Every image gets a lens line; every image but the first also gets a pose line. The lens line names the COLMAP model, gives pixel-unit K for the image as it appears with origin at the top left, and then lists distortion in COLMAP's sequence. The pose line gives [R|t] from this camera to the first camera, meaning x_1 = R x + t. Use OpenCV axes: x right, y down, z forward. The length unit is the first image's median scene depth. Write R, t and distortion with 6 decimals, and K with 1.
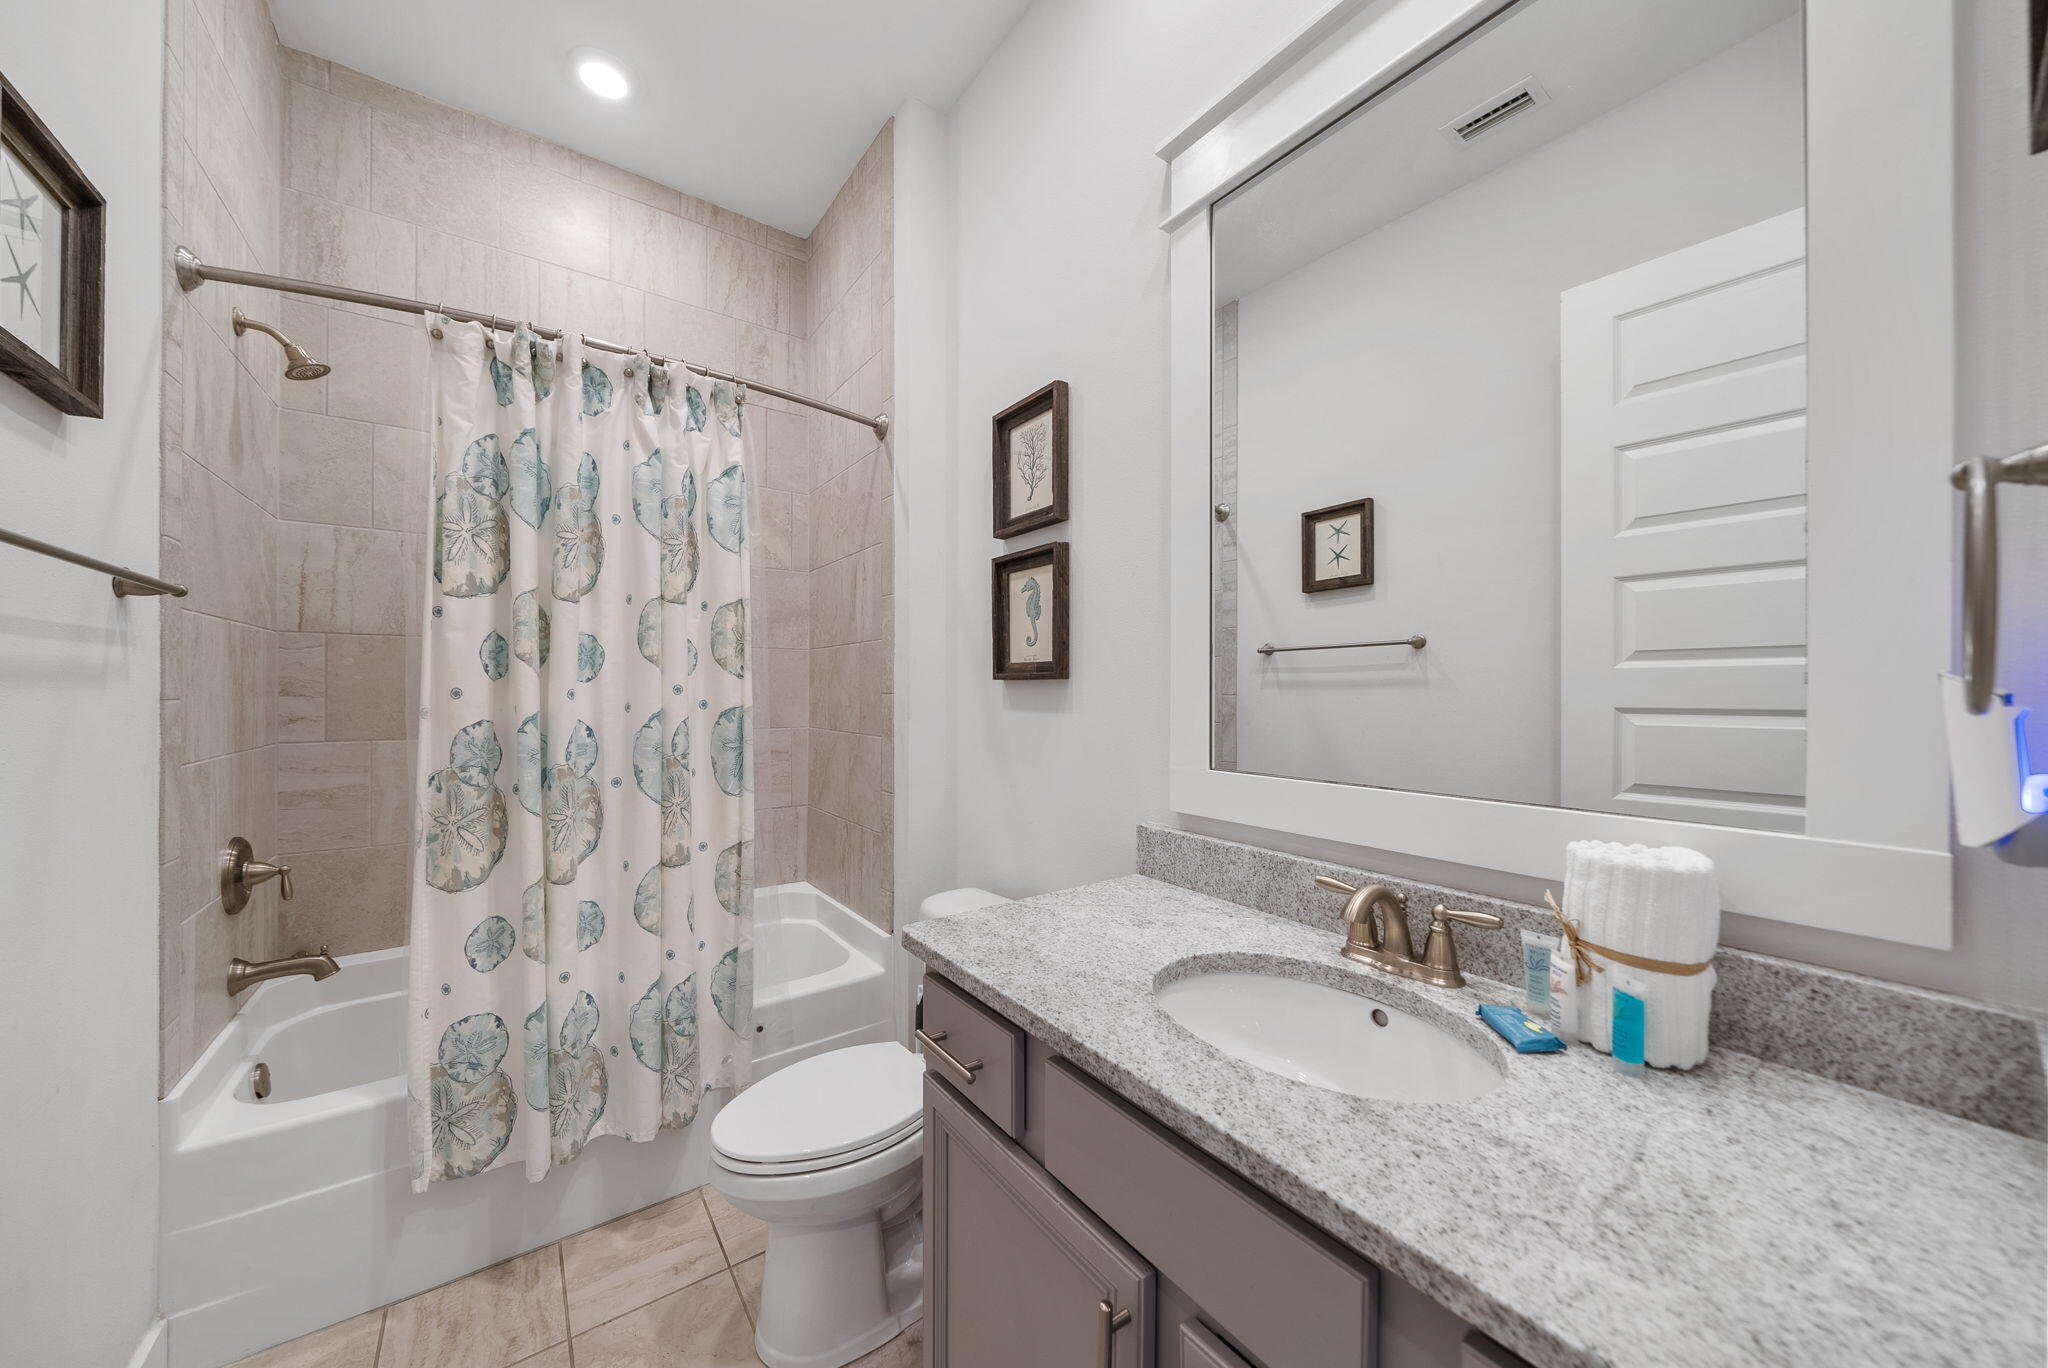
lens RADIAL K [[712.0, 0, 1028.4], [0, 712.0, 719.0], [0, 0, 1]] dist [0.001355, 0.000014]
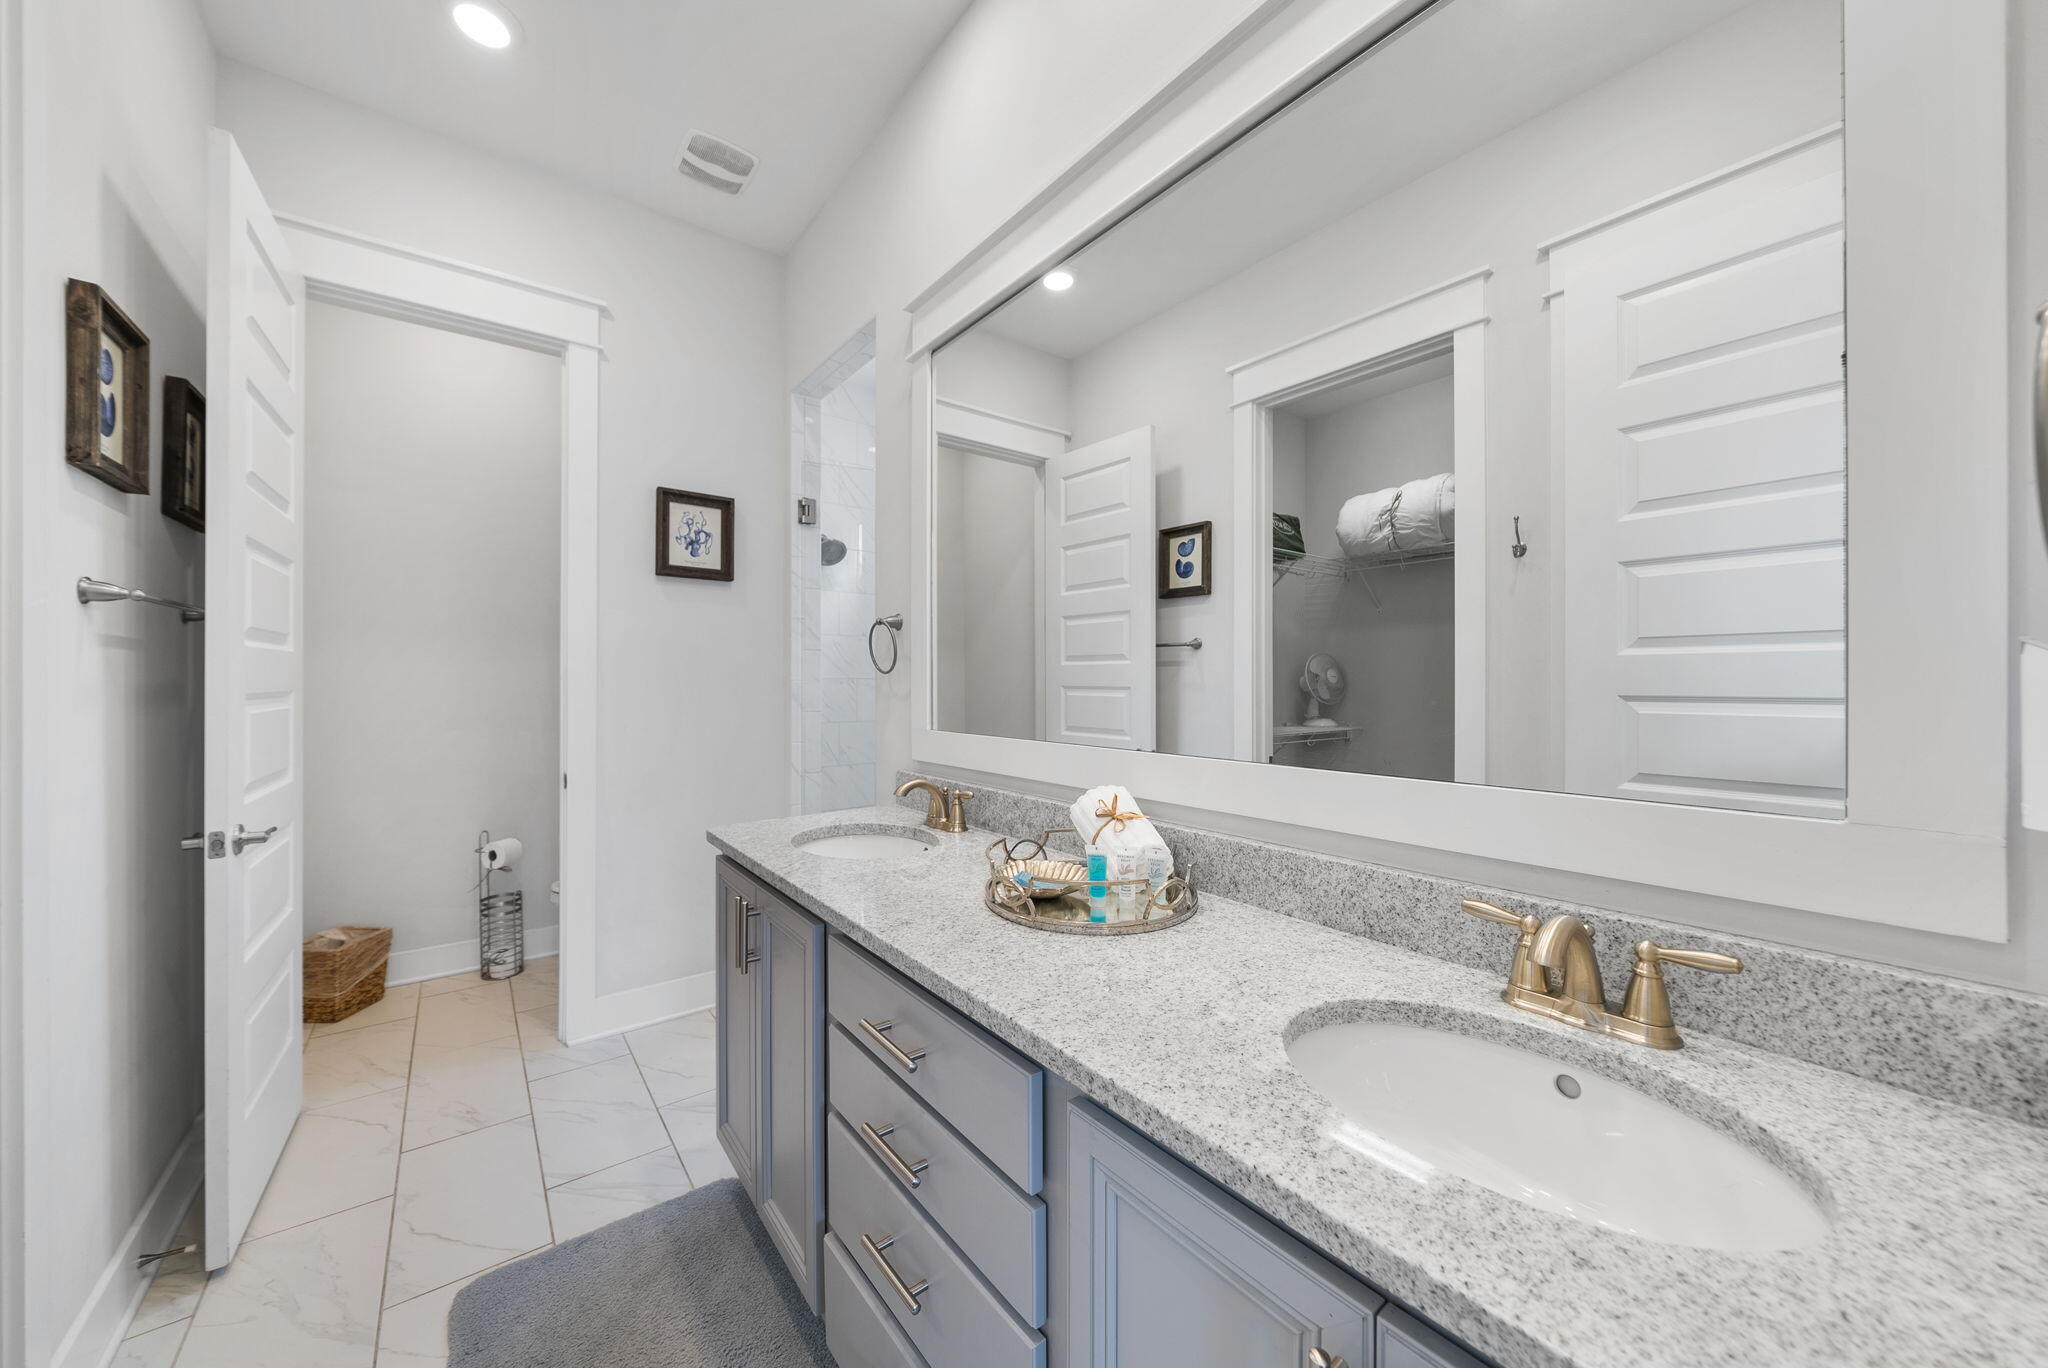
lens RADIAL K [[712.0, 0, 1016.7], [0, 712.0, 677.8], [0, 0, 1]] dist [0.001355, 0.000014]
pose [[0.998988, 0.000516, 0.044977, -0.145497], [0.001382, 0.999110, -0.042157, 0.003354], [-0.044959, 0.042177, 0.998098, 0.226573]]
